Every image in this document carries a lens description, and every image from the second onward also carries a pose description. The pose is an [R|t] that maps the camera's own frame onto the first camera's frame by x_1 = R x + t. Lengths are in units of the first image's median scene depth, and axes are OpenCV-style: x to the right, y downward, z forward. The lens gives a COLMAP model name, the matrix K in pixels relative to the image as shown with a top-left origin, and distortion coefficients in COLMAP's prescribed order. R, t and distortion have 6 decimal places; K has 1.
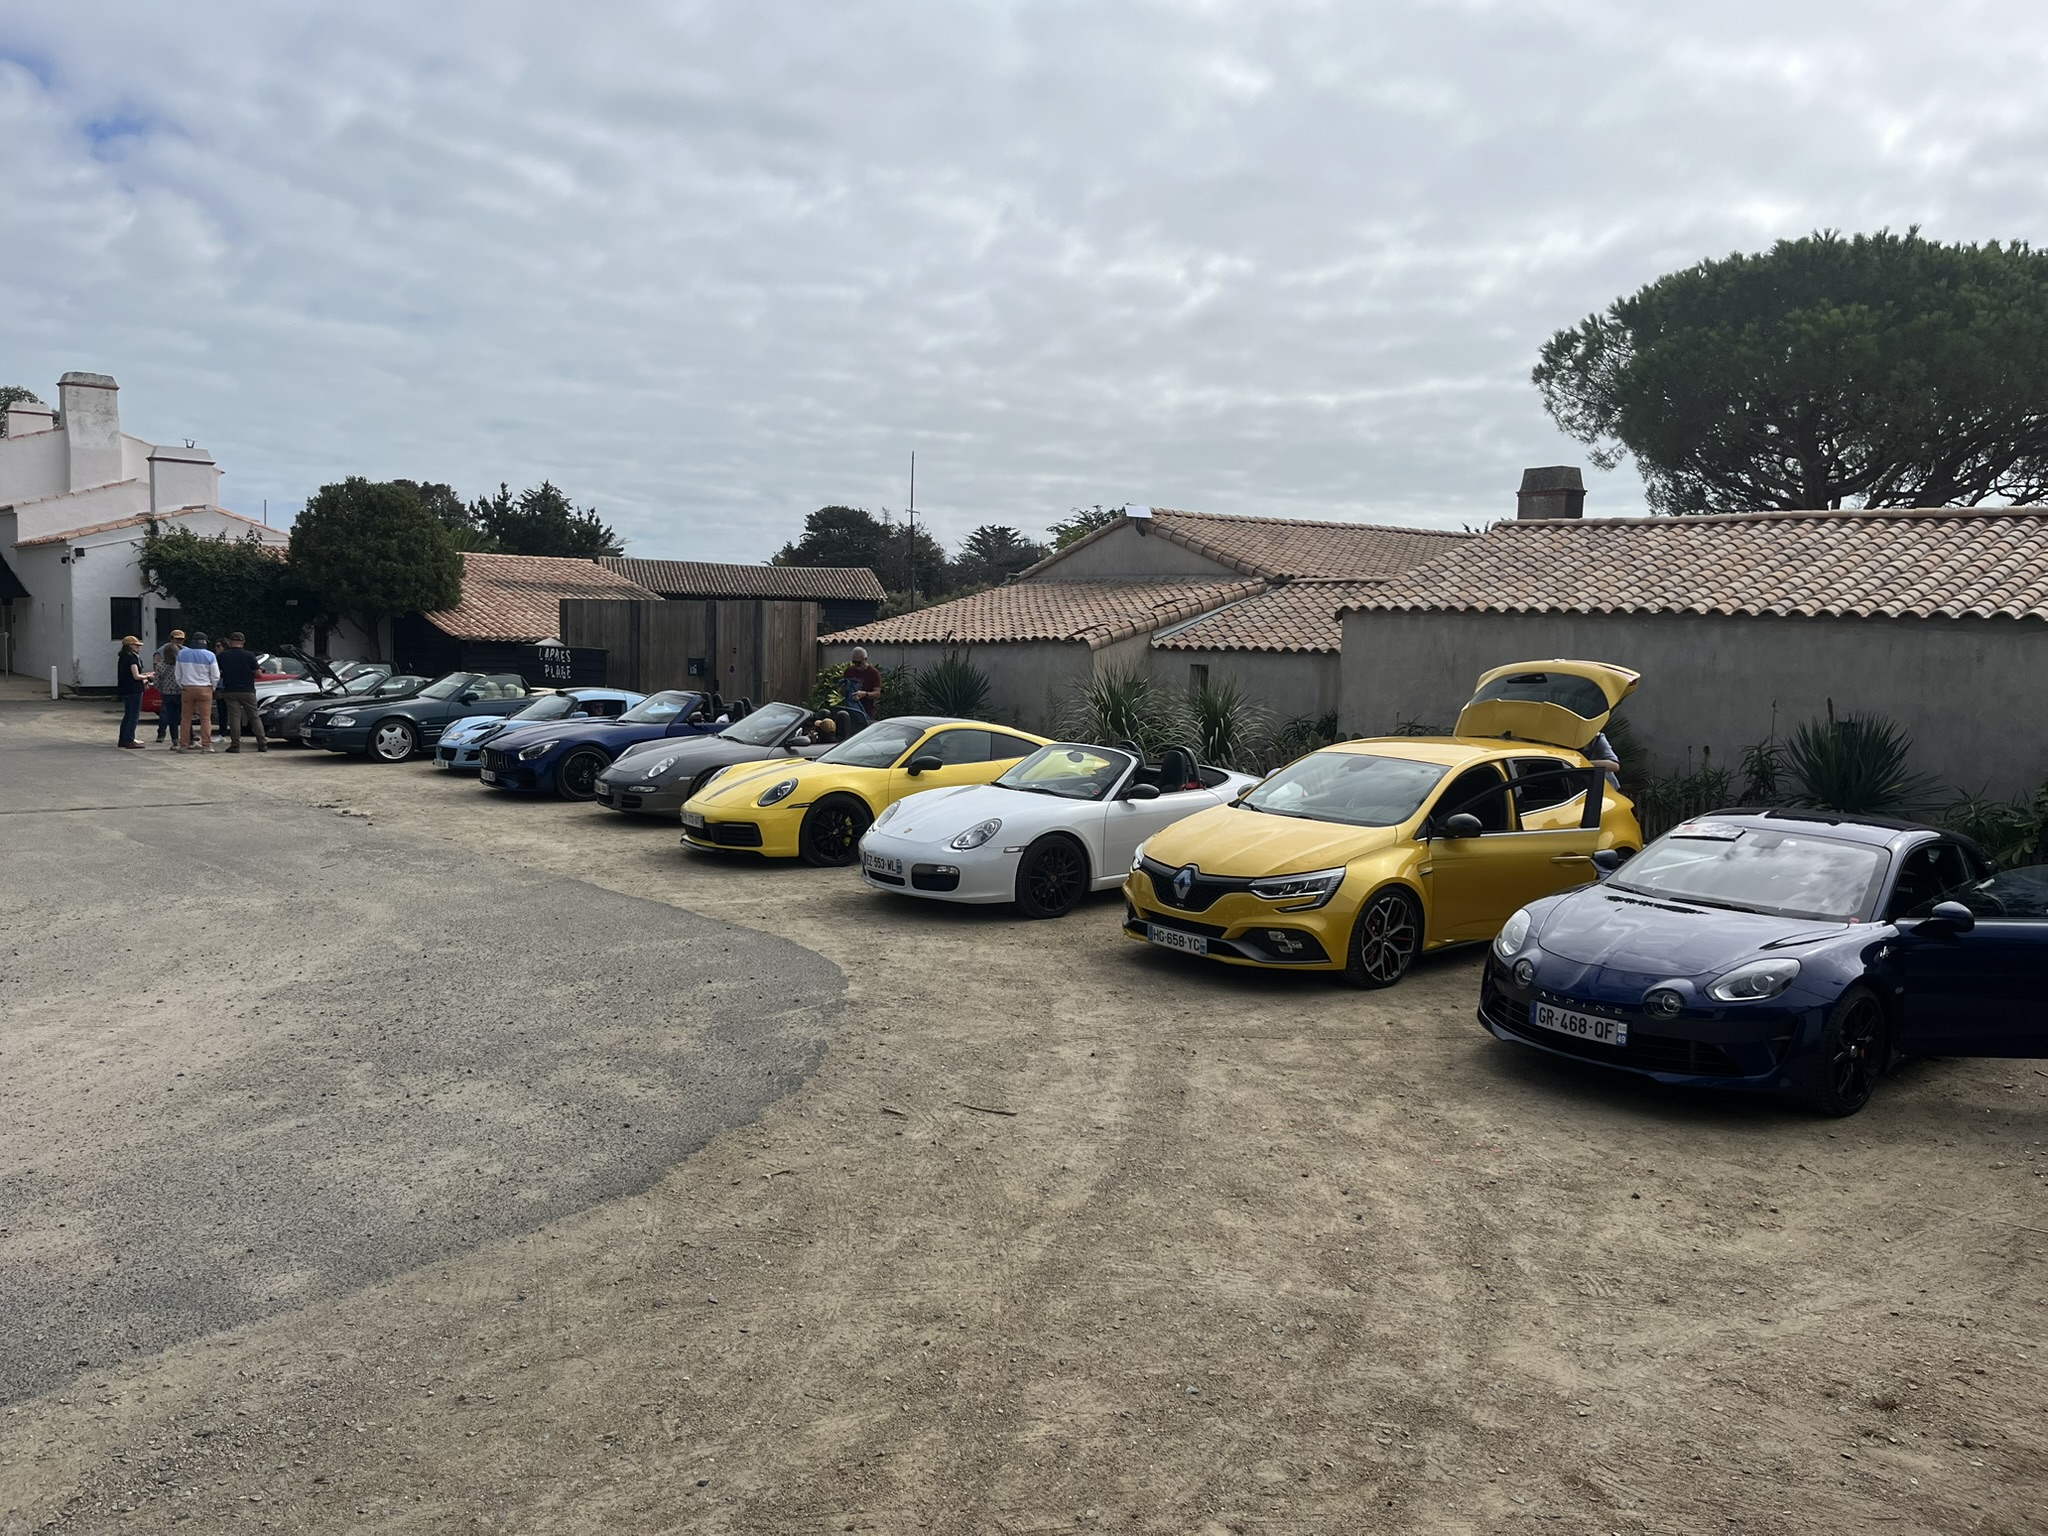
lens RADIAL K [[1531.7, 0, 1014.0], [0, 1531.7, 778.1], [0, 0, 1]] dist [0.060438, -0.076331]
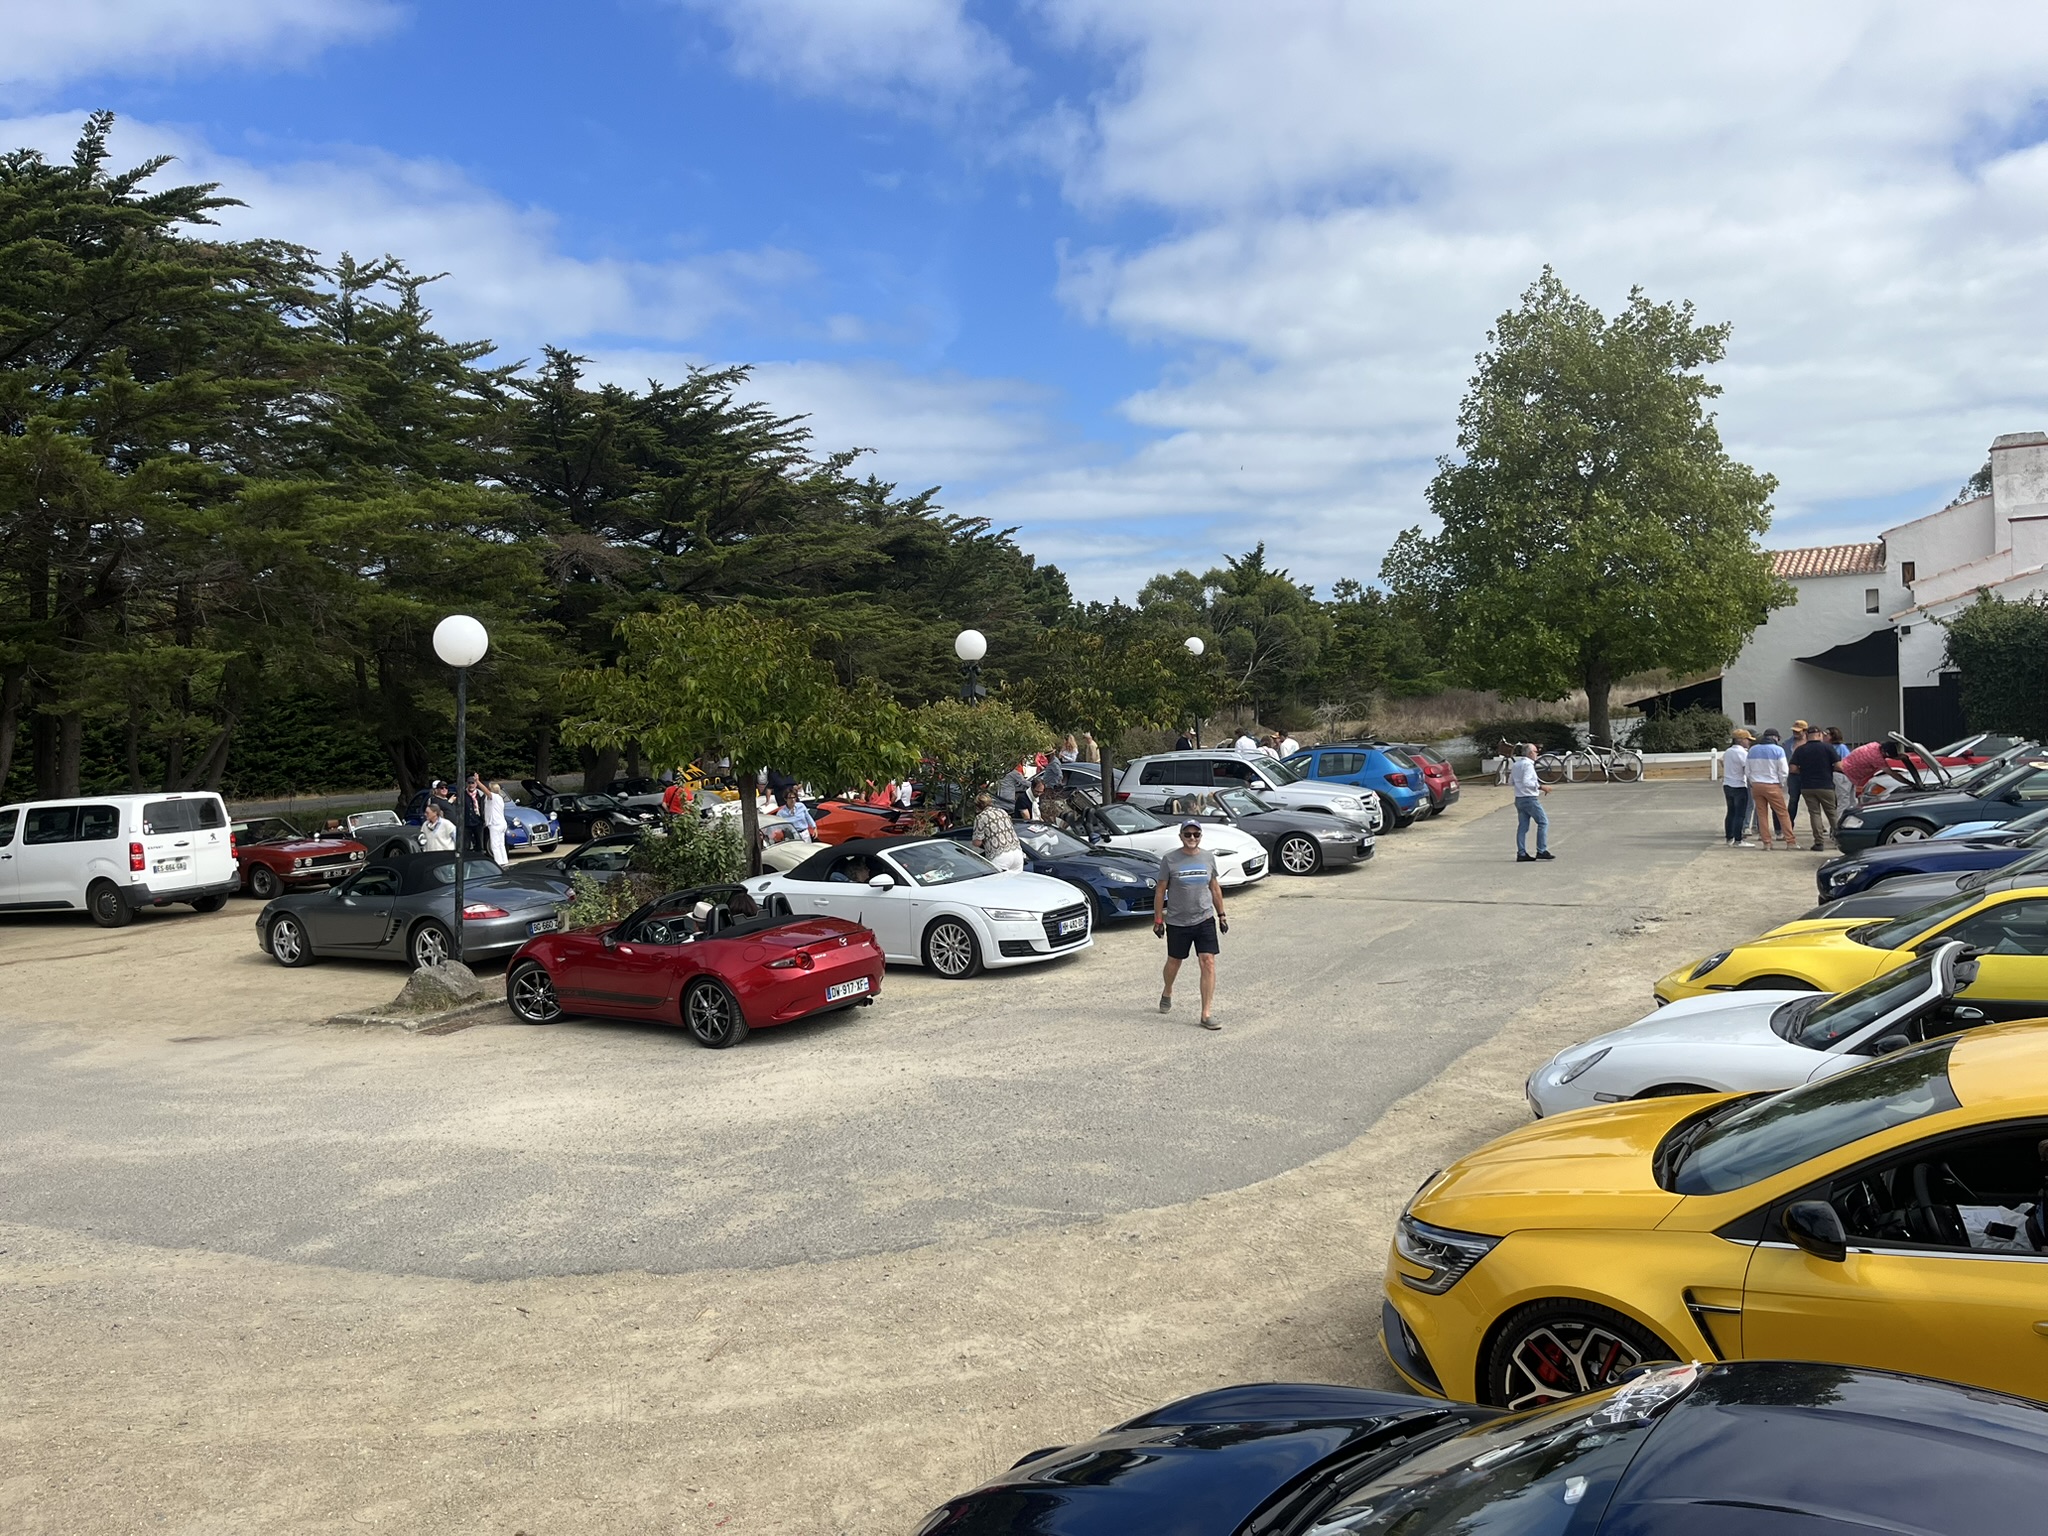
lens RADIAL K [[1531.7, 0, 1017.6], [0, 1531.7, 773.8], [0, 0, 1]] dist [0.060438, -0.076331]
pose [[0.272107, -0.000032, -0.962267, 0.406271], [-0.032981, 0.999412, -0.009359, -0.055528], [0.961702, 0.034283, 0.271946, 0.395086]]
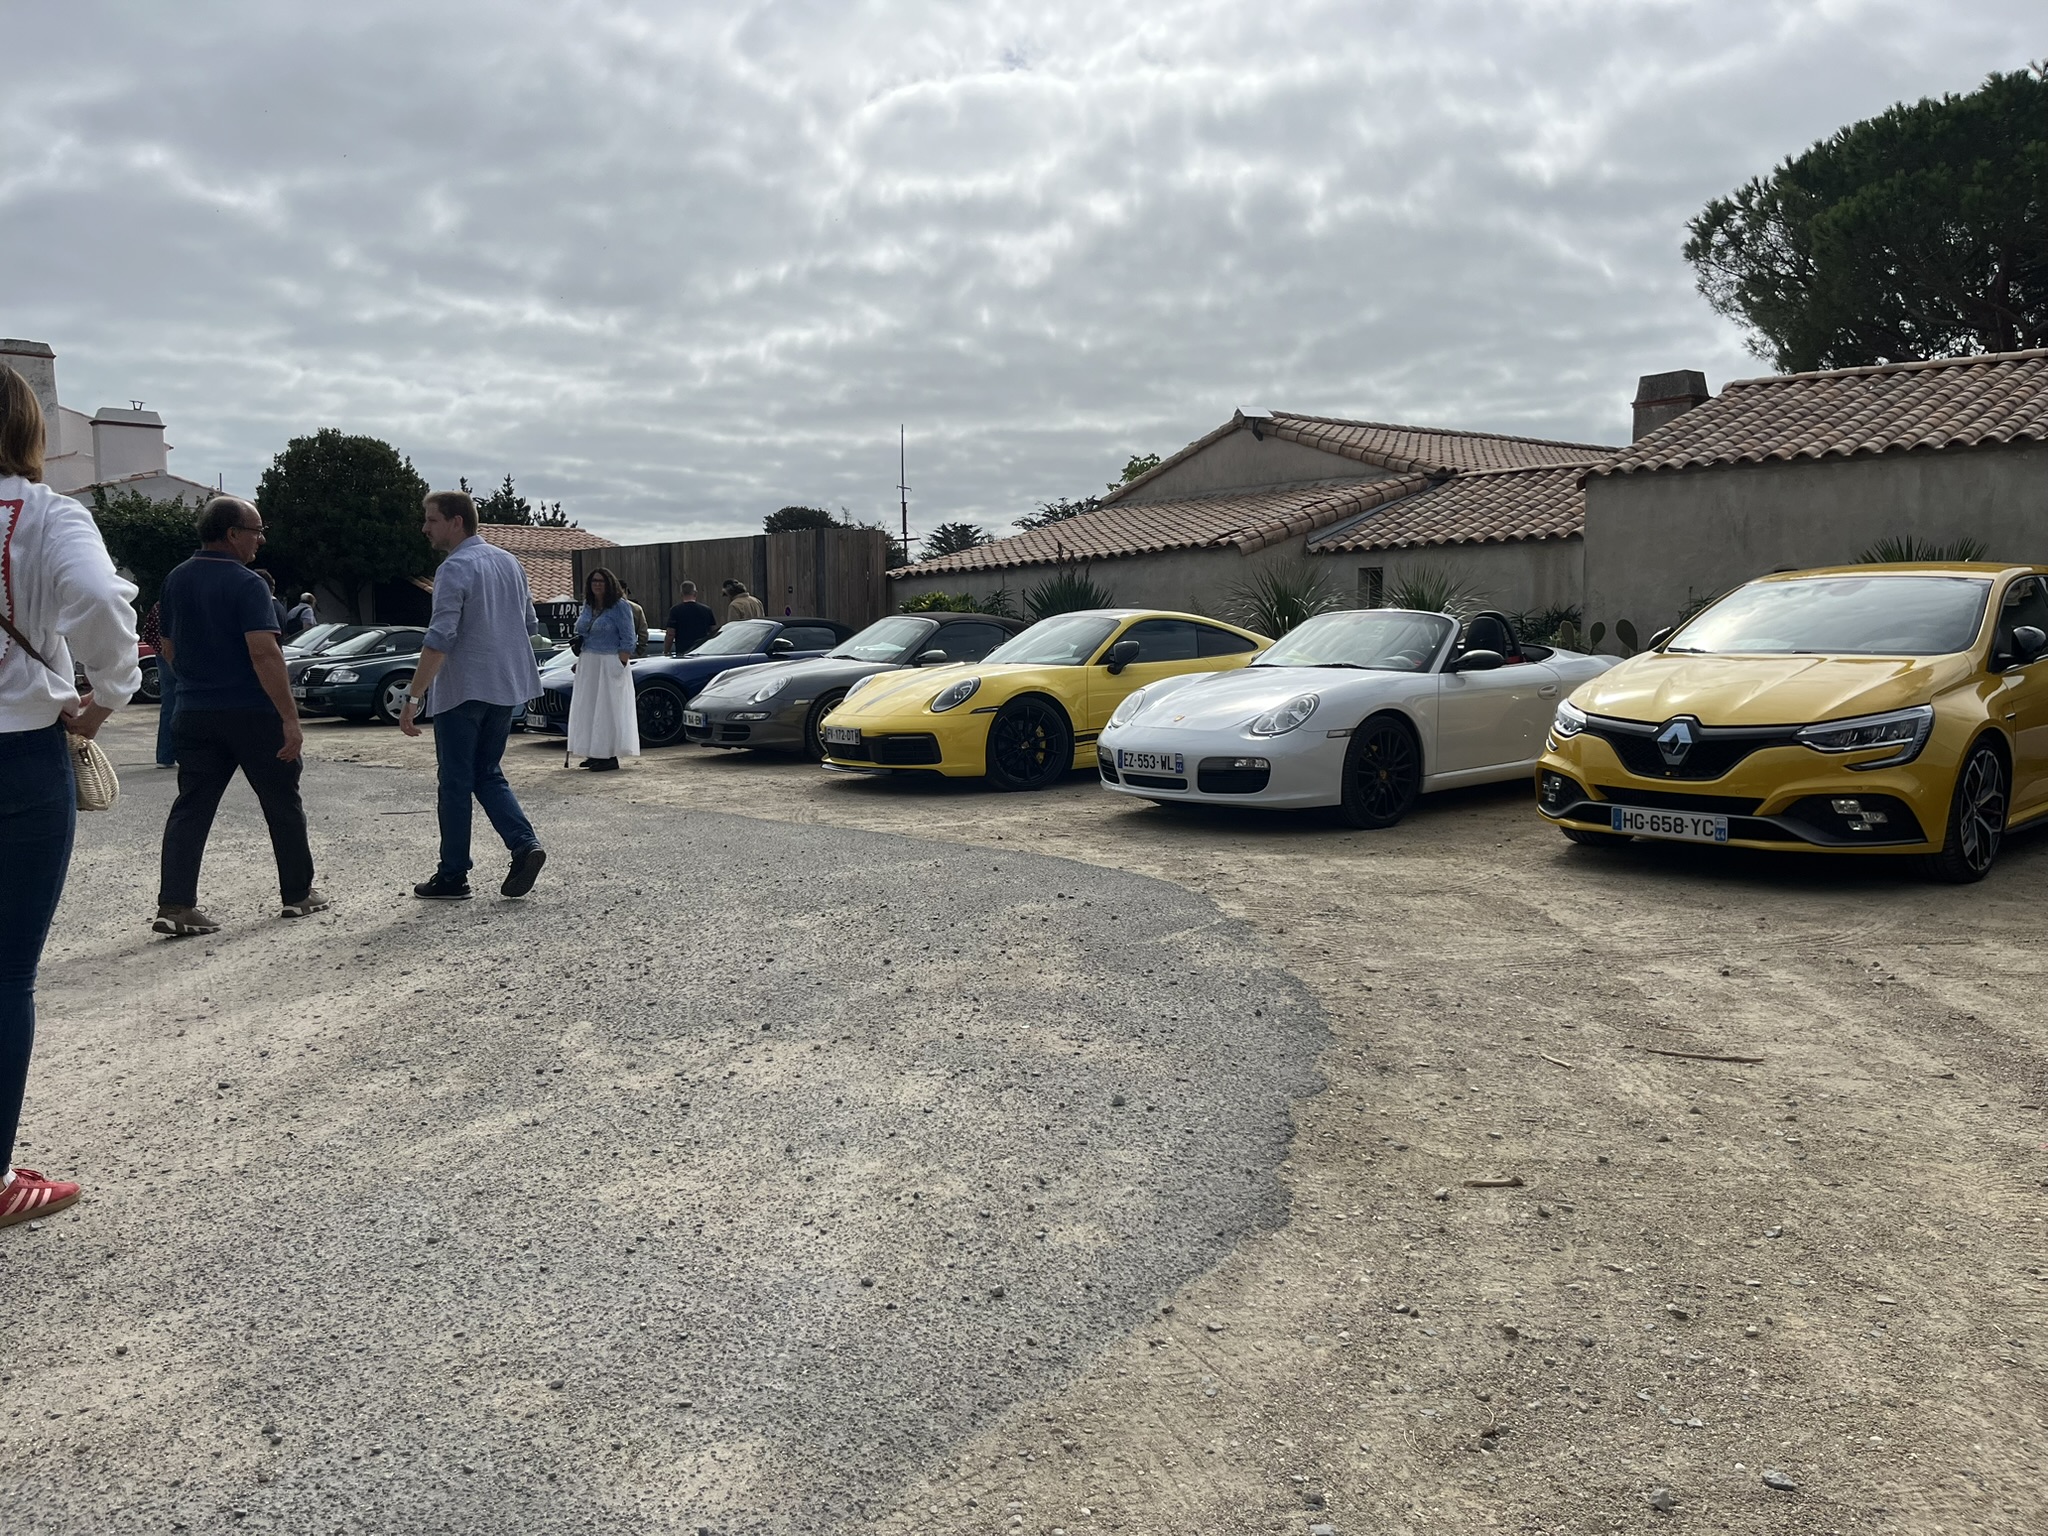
lens RADIAL K [[1531.7, 0, 1024.6], [0, 1531.7, 770.1], [0, 0, 1]] dist [0.060438, -0.076331]
pose [[0.998830, -0.032900, 0.035446, -0.125367], [0.033185, 0.999421, -0.007481, 0.045741], [-0.035179, 0.008648, 0.999344, 0.186530]]
